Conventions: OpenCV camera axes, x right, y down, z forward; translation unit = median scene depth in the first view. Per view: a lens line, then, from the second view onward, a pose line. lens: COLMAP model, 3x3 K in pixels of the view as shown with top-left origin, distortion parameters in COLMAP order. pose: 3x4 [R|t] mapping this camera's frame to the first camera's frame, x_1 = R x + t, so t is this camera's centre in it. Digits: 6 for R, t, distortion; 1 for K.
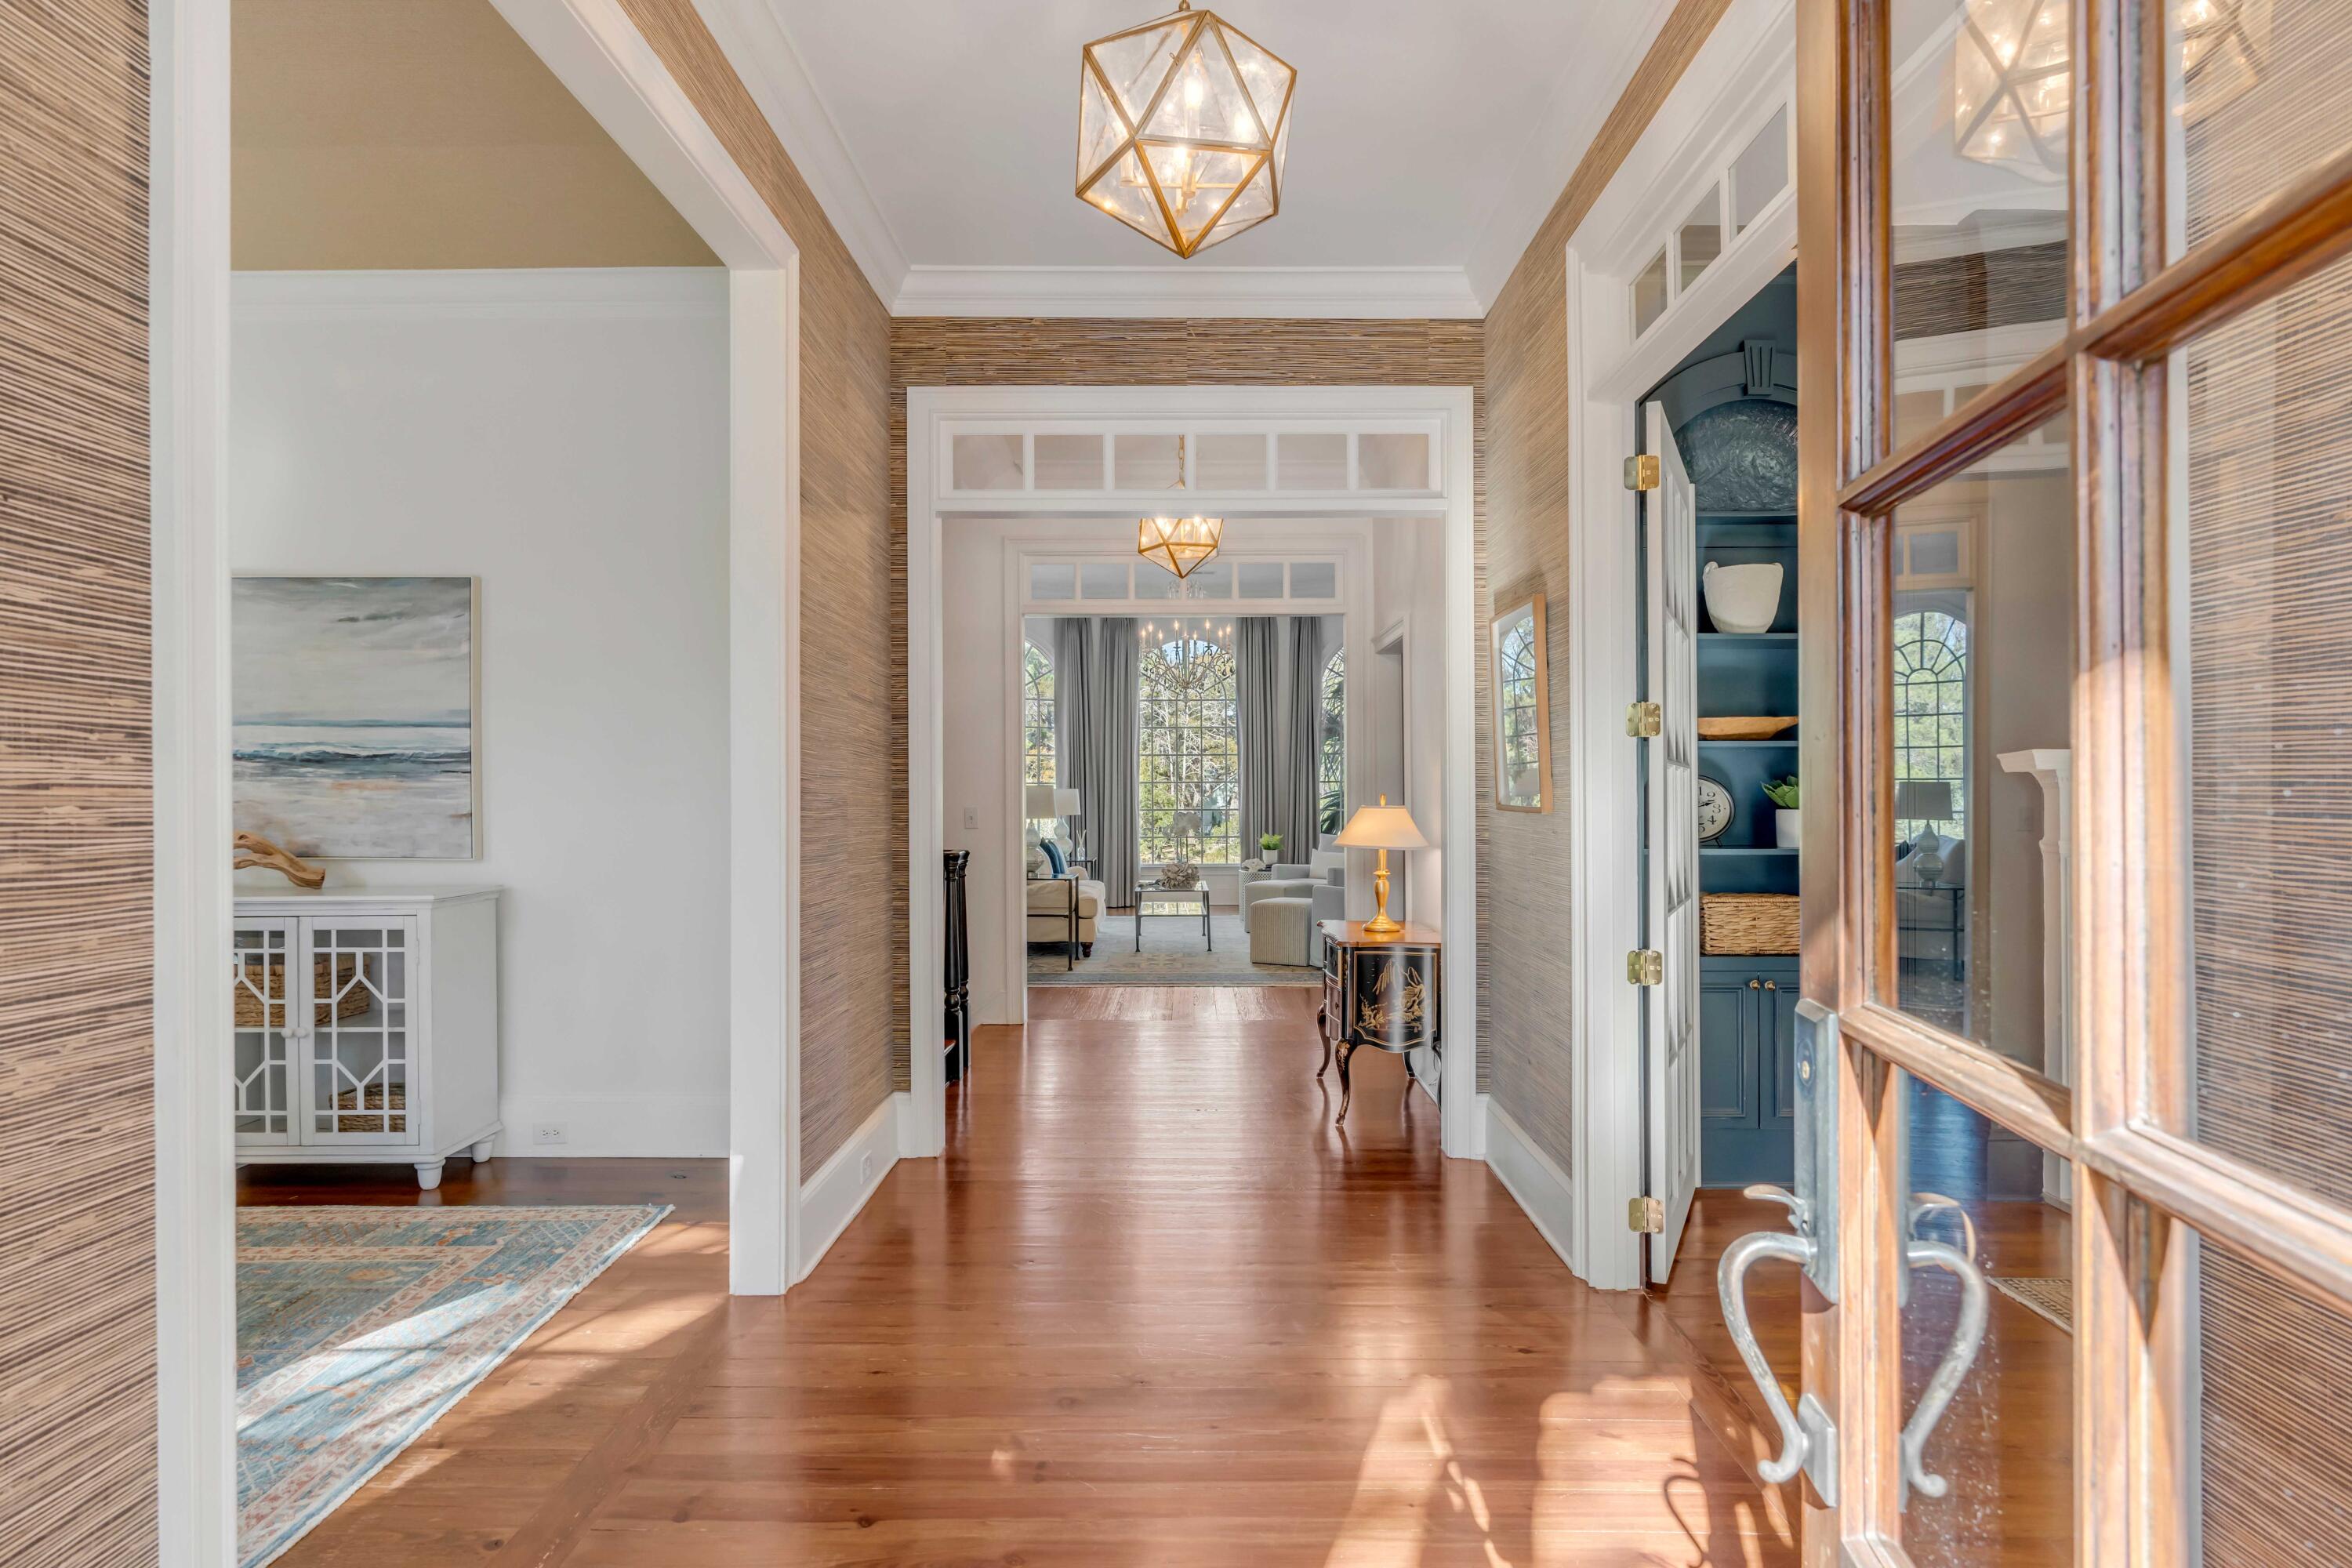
lens RADIAL K [[1236.0, 0, 1176.0], [0, 1236.0, 784.0], [0, 0, 1]] dist [0.000572, 0.000247]
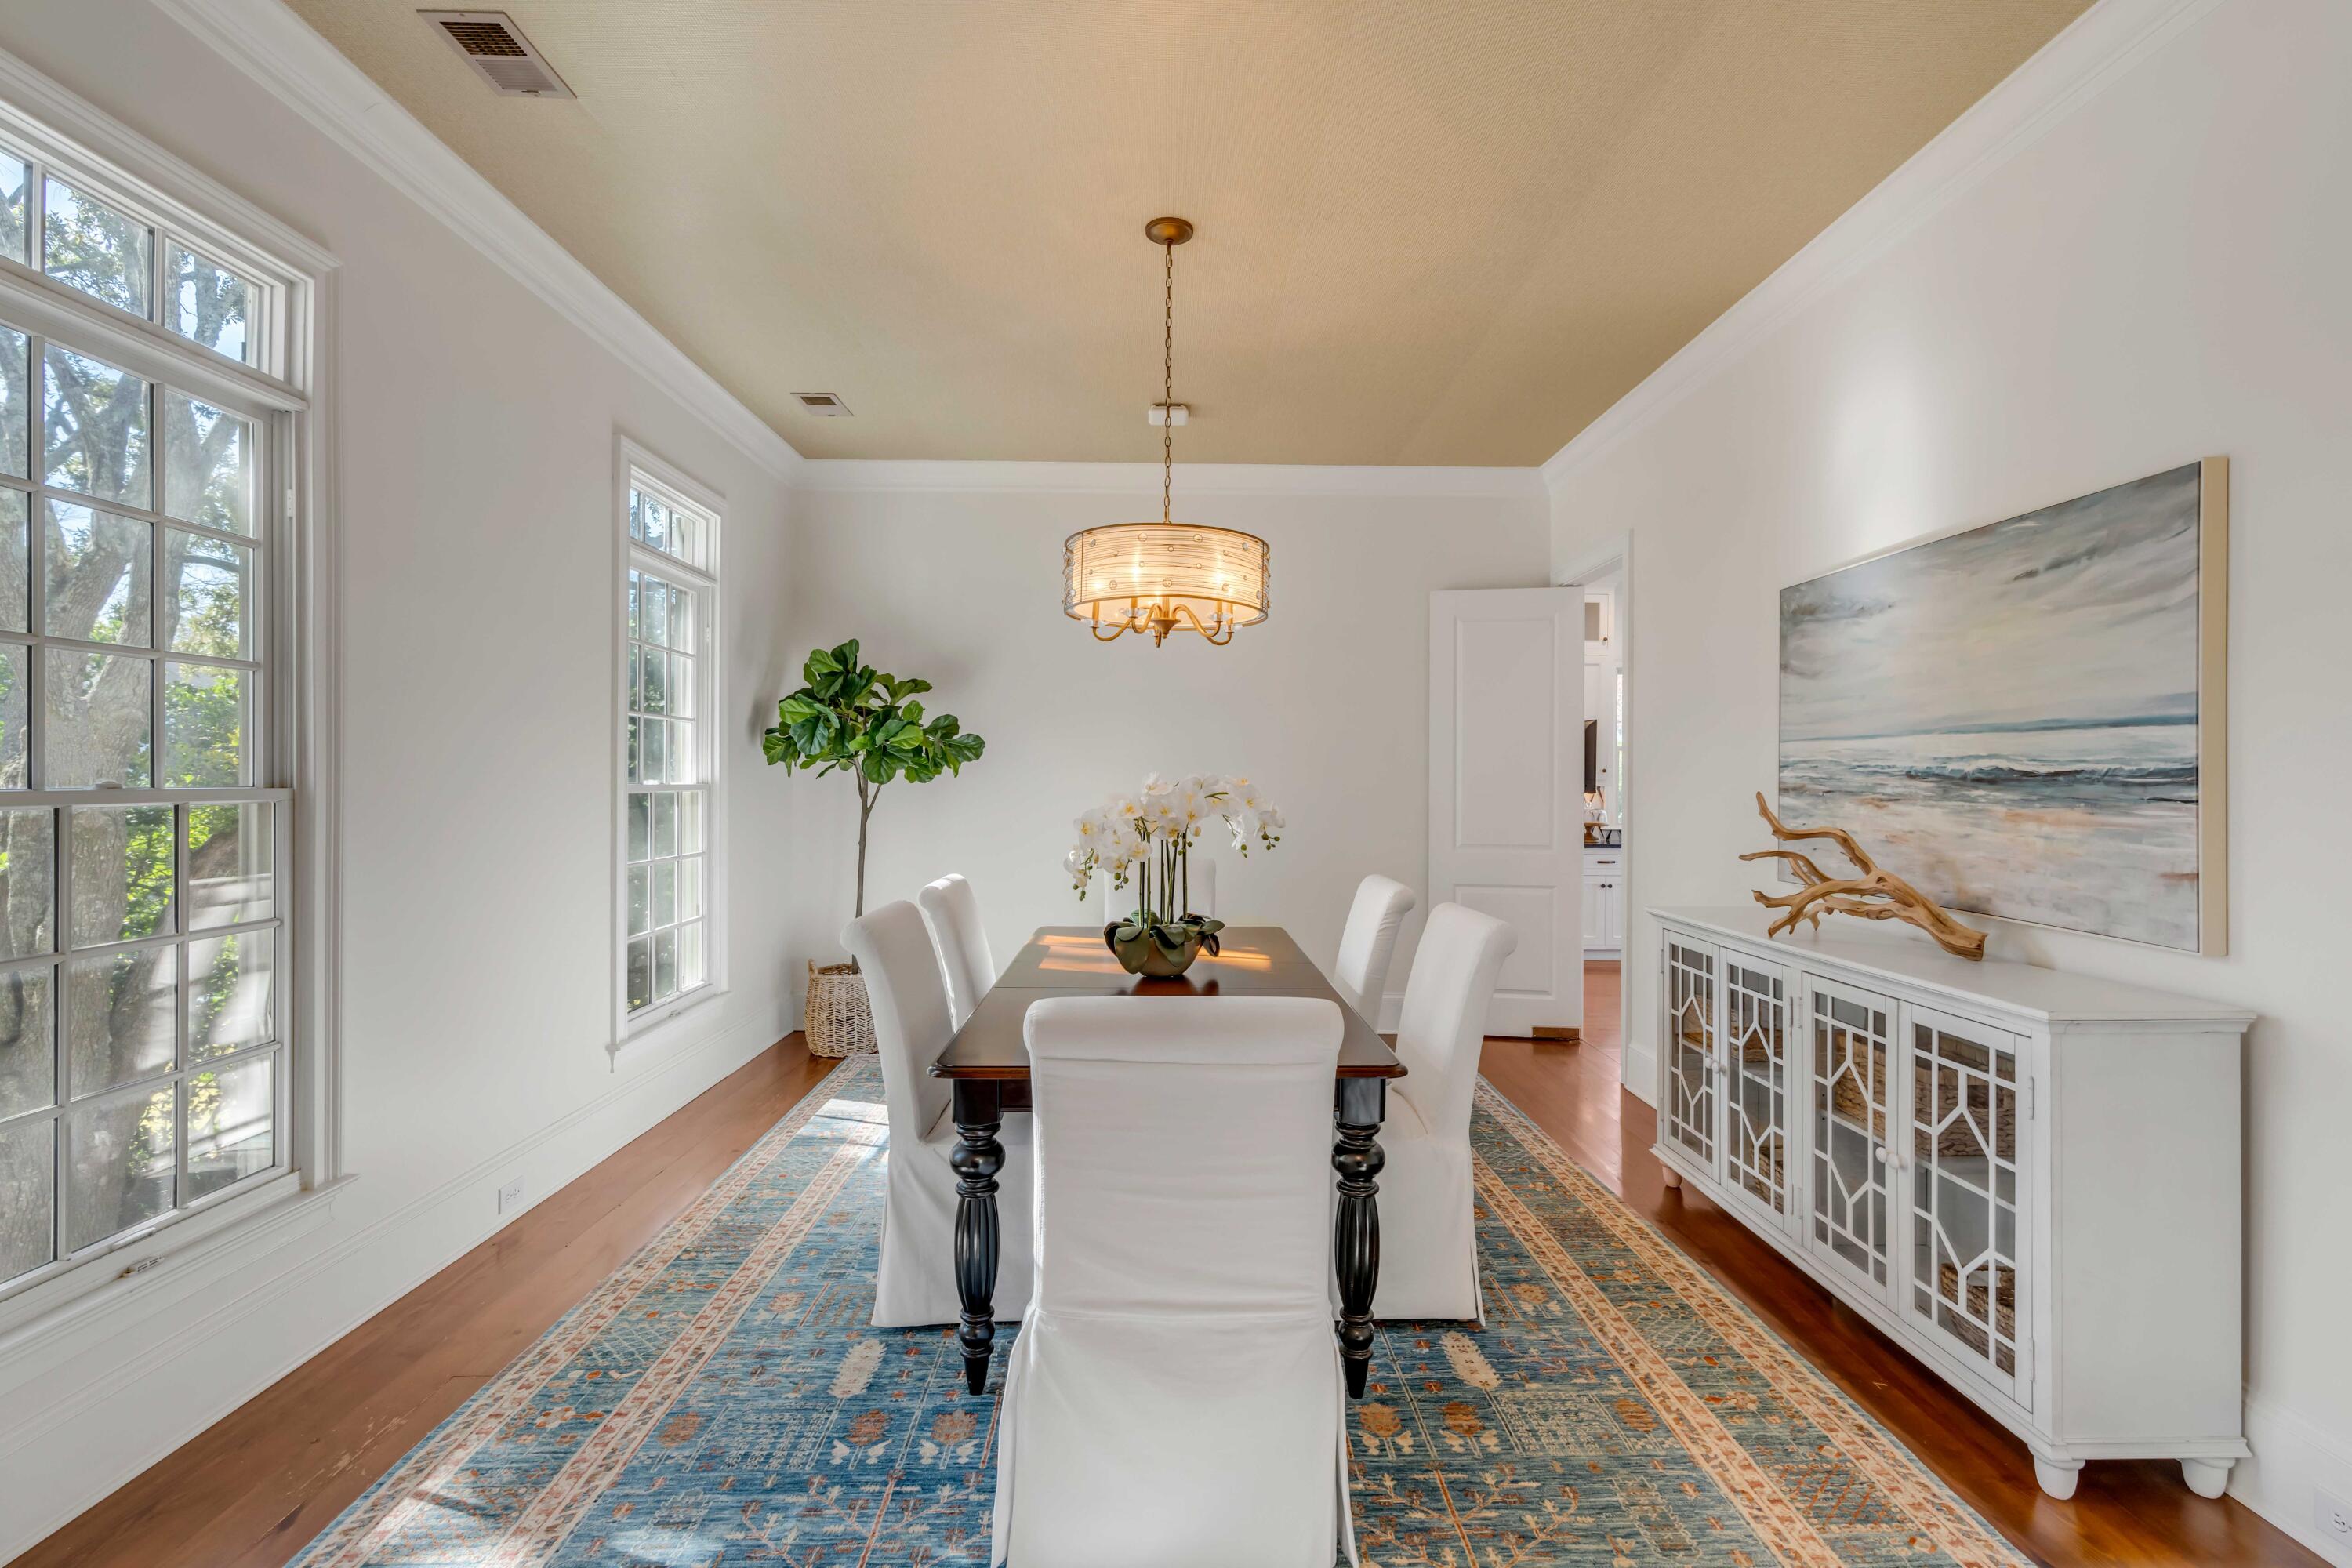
lens RADIAL K [[1062.3, 0, 1176.0], [0, 1062.3, 784.0], [0, 0, 1]] dist [-0.001317, 0.000274]
pose [[0.023133, 0.008093, -0.999700, -0.090853], [0.002035, 0.999965, 0.008142, -0.022783], [0.999730, -0.002222, 0.023115, 0.516636]]
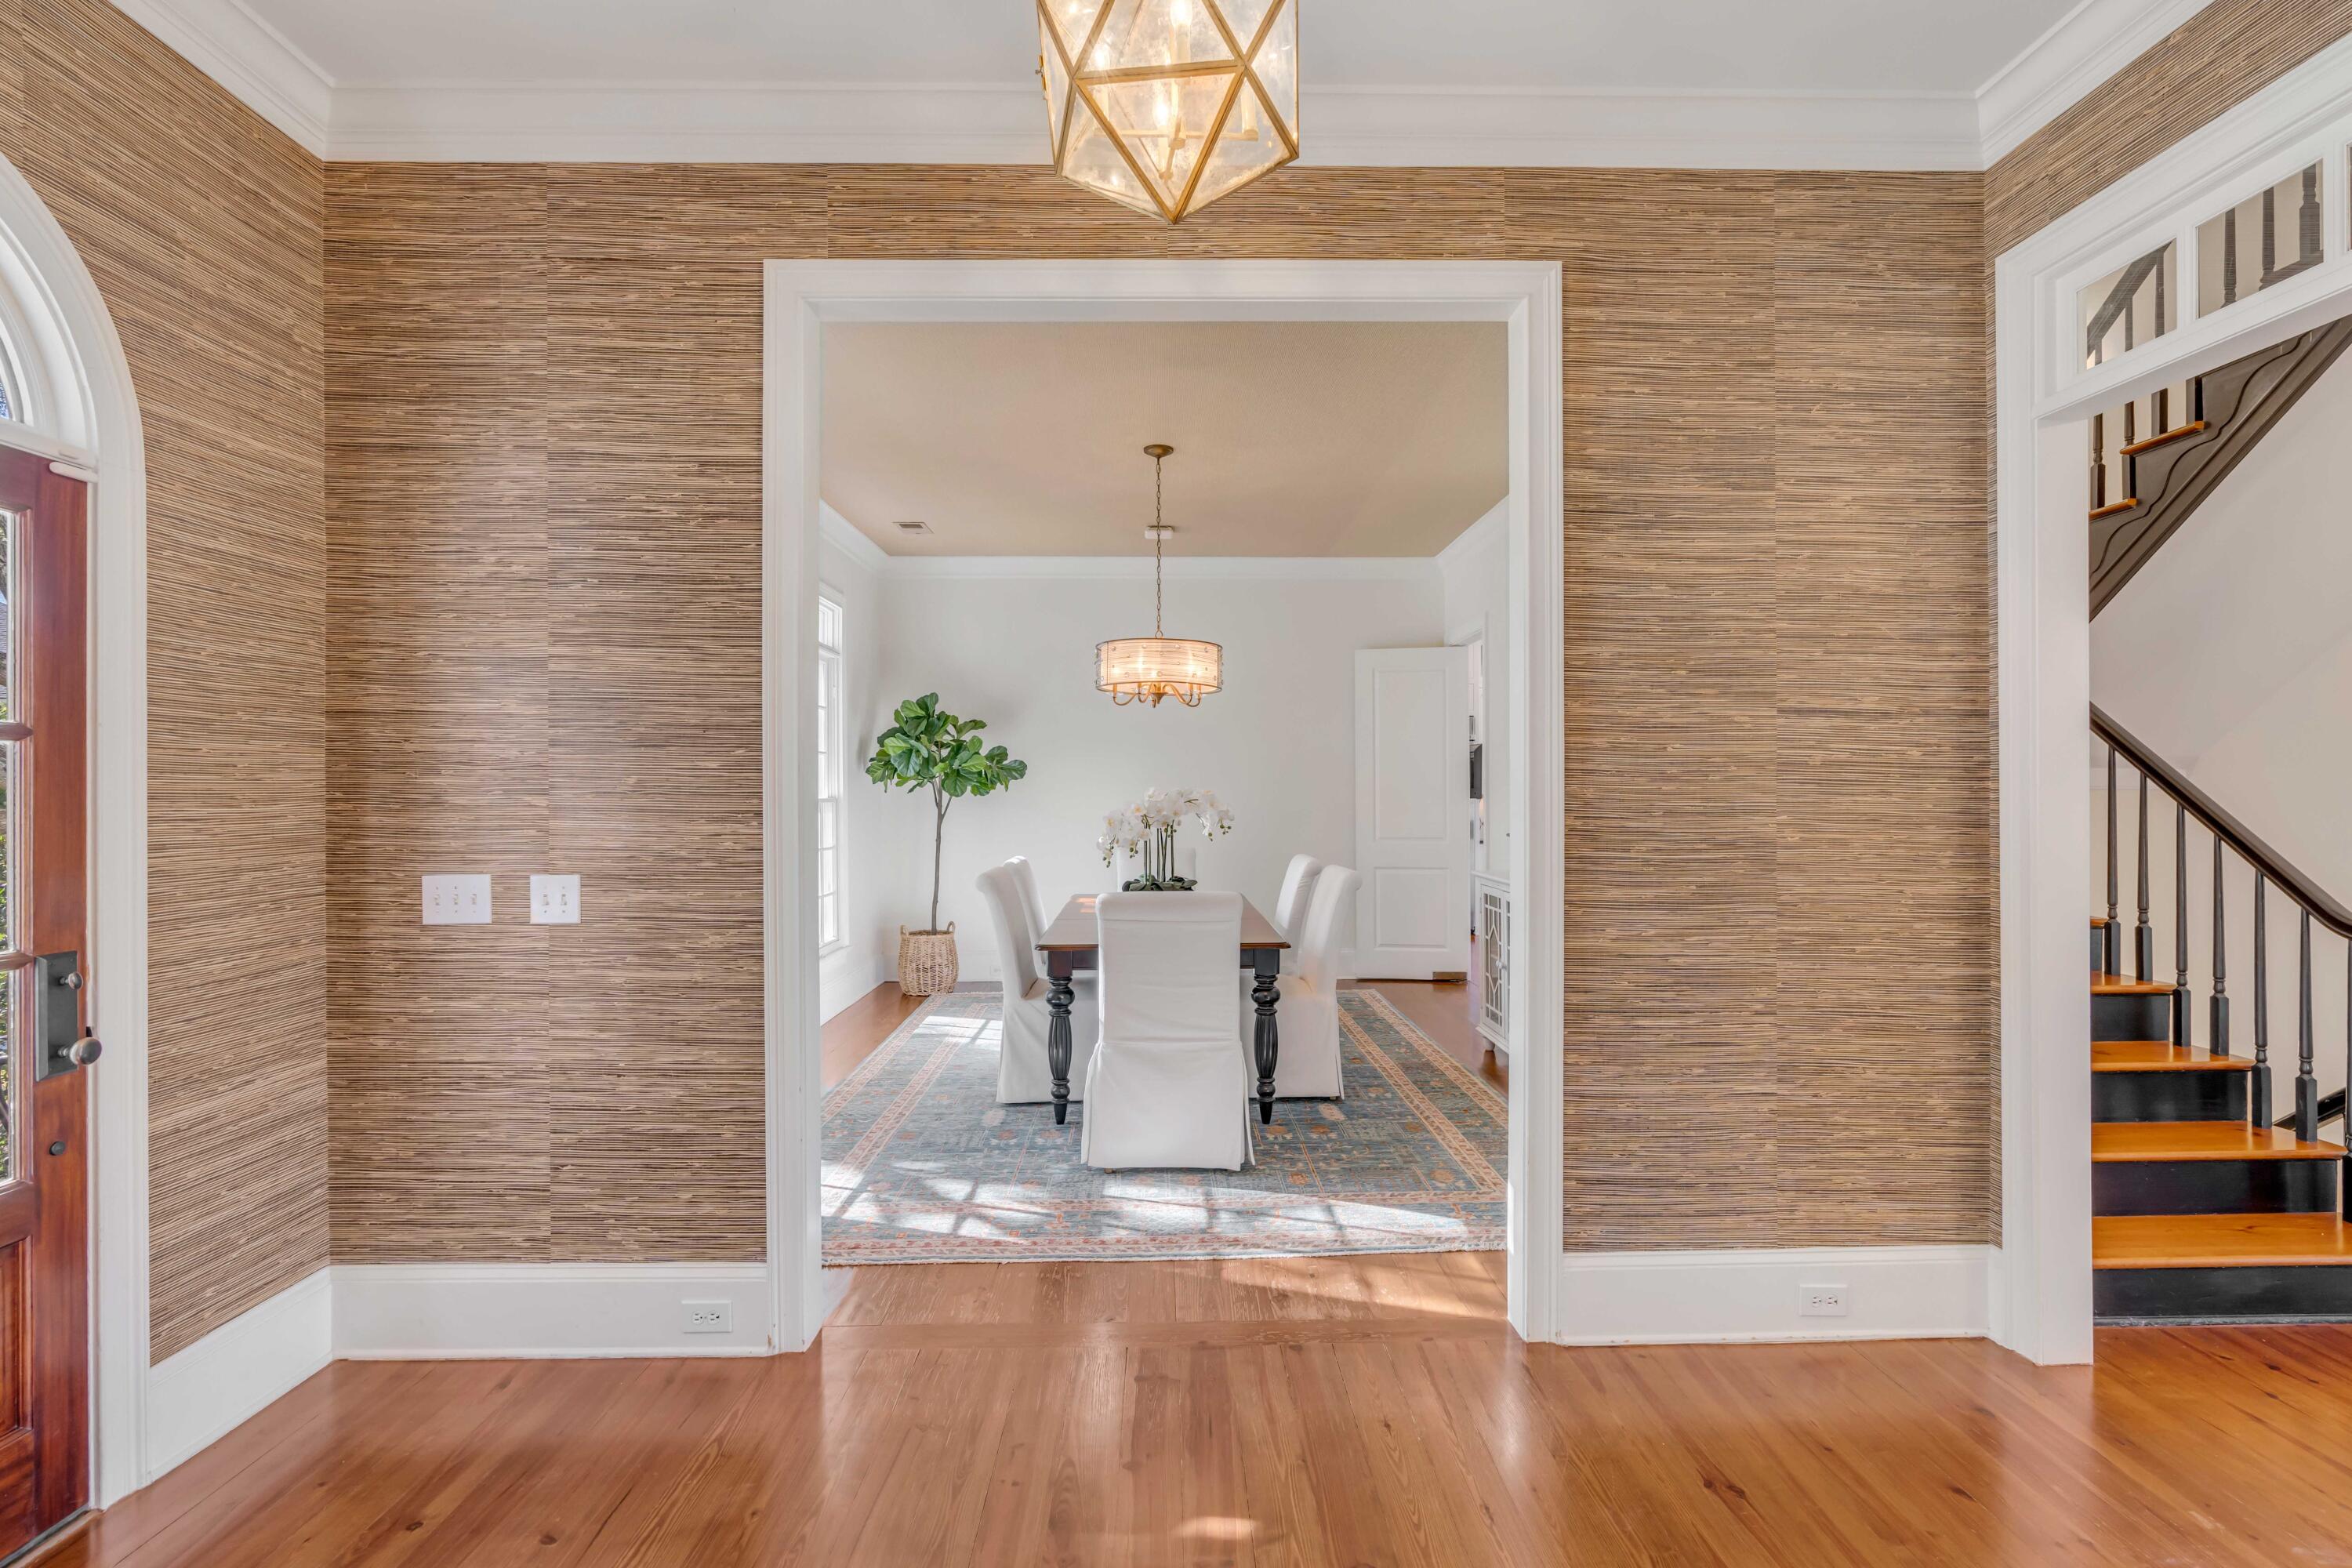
lens RADIAL K [[1062.3, 0, 1176.0], [0, 1062.3, 784.0], [0, 0, 1]] dist [-0.001317, 0.000274]
pose [[0.028734, -0.004288, -0.999578, 0.378761], [0.012117, 0.999919, -0.003941, -0.023202], [0.999514, -0.011999, 0.028784, 0.510404]]
